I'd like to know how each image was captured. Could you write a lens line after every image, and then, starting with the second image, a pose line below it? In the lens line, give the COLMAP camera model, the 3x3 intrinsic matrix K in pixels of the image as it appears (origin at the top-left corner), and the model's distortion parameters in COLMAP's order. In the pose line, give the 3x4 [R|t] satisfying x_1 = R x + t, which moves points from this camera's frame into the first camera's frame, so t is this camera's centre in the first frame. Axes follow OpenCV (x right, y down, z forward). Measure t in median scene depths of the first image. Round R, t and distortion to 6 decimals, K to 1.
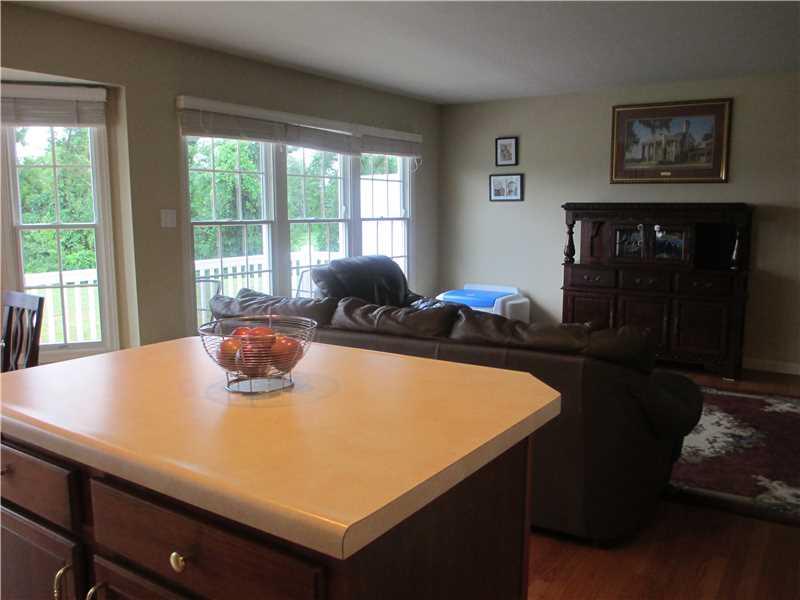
lens RADIAL K [[667.3, 0, 400.0], [0, 667.3, 300.0], [0, 0, 1]] dist [-0.002219, -0.000092]
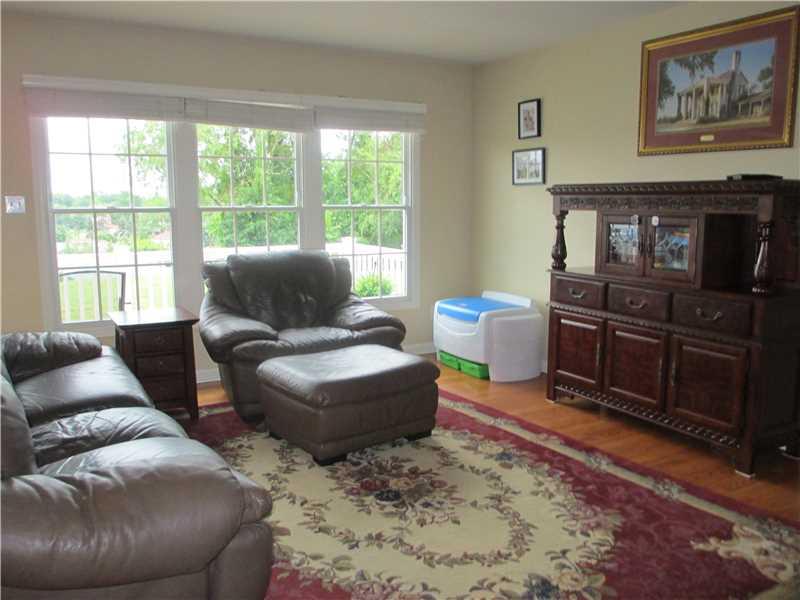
lens RADIAL K [[667.3, 0, 400.0], [0, 667.3, 300.0], [0, 0, 1]] dist [-0.002219, -0.000092]
pose [[0.901535, 0.061463, -0.428318, 0.410360], [-0.057266, 0.998101, 0.022690, -0.029742], [0.428899, 0.004072, 0.903343, 0.286055]]
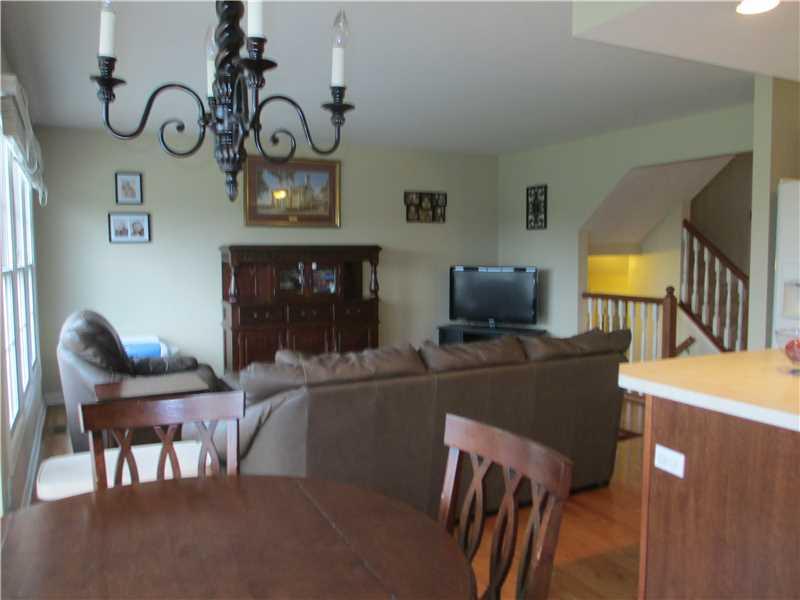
lens RADIAL K [[677.1, 0, 400.0], [0, 677.1, 300.0], [0, 0, 1]] dist [-0.062165, -0.002835]
pose [[0.511180, -0.072360, 0.856423, -0.500629], [0.118974, 0.992814, 0.012871, -0.043982], [-0.851200, 0.095313, 0.516115, 0.257147]]
